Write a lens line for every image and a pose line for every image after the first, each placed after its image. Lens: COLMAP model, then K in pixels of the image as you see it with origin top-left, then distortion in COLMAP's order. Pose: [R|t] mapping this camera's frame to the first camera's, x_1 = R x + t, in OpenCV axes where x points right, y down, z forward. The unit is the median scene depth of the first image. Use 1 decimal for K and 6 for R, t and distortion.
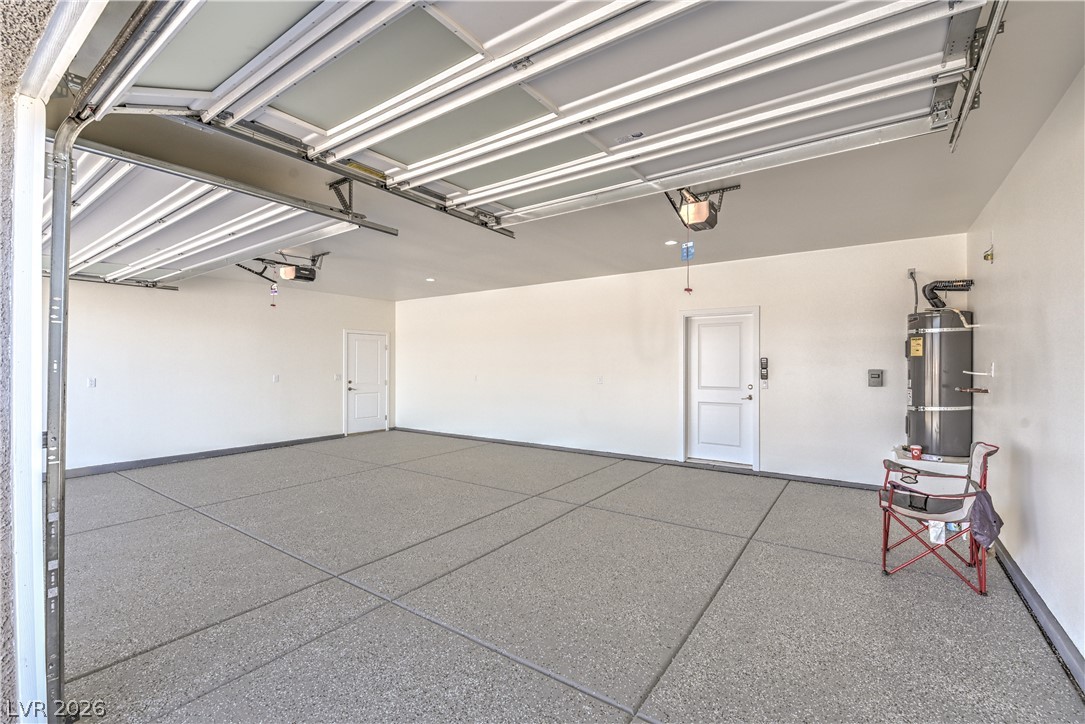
lens RADIAL K [[464.5, 0, 545.8], [0, 464.5, 363.8], [0, 0, 1]] dist [0.009174, -0.008296]
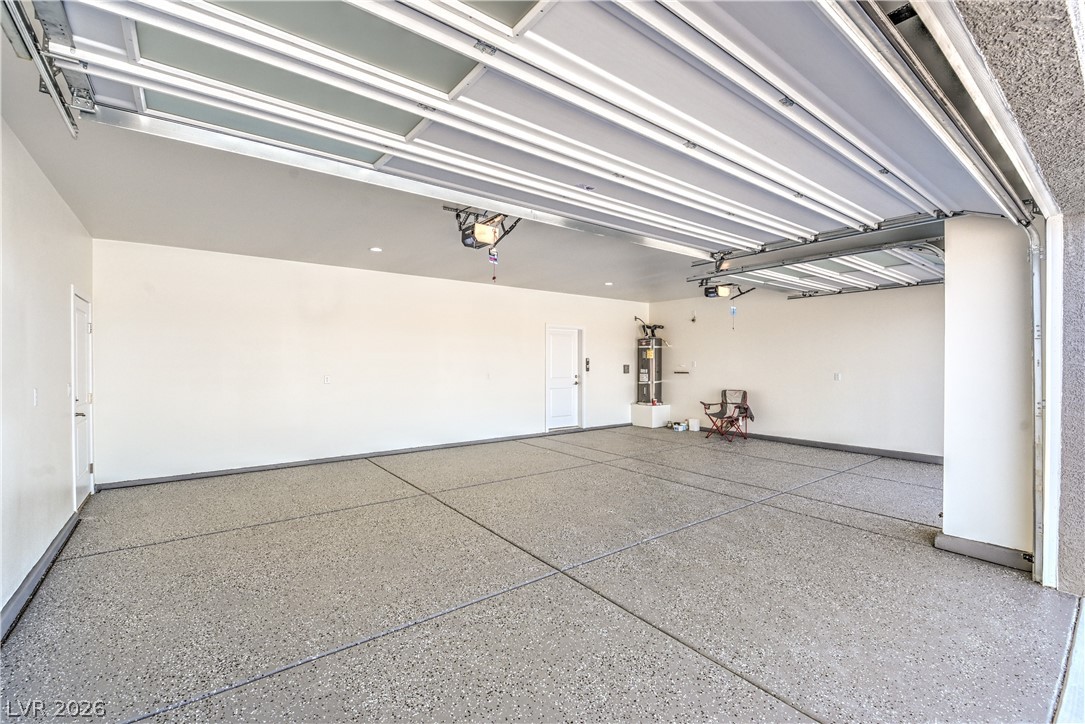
lens RADIAL K [[464.5, 0, 545.8], [0, 464.5, 363.8], [0, 0, 1]] dist [0.009174, -0.008296]
pose [[0.297257, -0.003102, 0.954793, -1.383746], [-0.000237, 0.999994, 0.003323, 0.002949], [-0.954798, -0.001214, 0.297254, 0.797911]]
